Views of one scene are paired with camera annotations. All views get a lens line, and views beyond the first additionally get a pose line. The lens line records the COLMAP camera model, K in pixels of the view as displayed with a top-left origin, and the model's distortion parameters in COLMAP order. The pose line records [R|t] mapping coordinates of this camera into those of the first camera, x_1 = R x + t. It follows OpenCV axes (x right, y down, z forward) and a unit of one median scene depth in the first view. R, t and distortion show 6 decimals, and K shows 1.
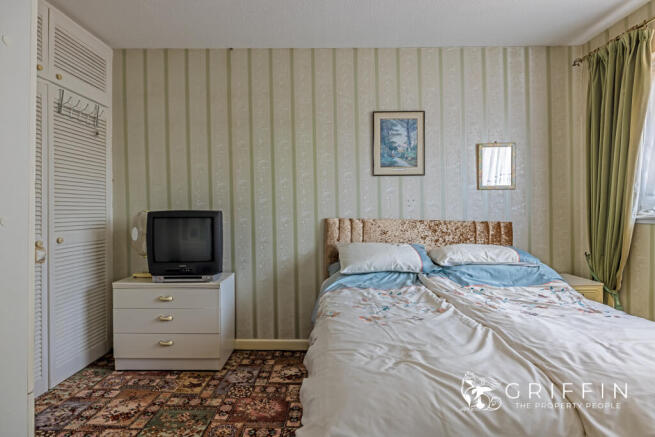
lens RADIAL K [[362.3, 0, 324.2], [0, 362.3, 212.9], [0, 0, 1]] dist [-0.003303, -0.000320]
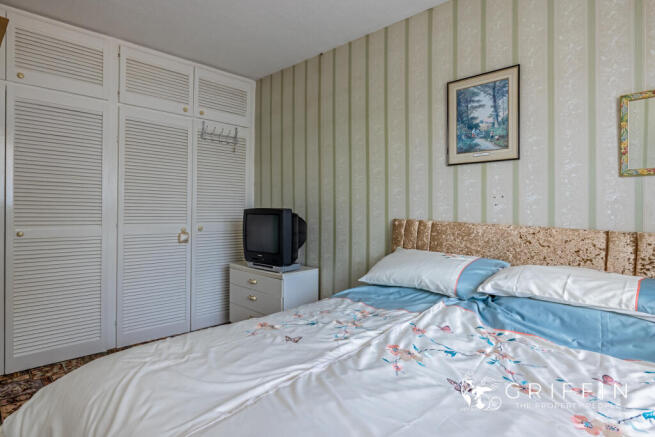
lens RADIAL K [[362.3, 0, 327.3], [0, 362.3, 216.1], [0, 0, 1]] dist [-0.003303, -0.000320]
pose [[0.717872, 0.022943, -0.695796, 0.493844], [-0.016391, 0.999737, 0.016055, -0.002757], [0.695982, -0.000121, 0.718060, 0.264393]]
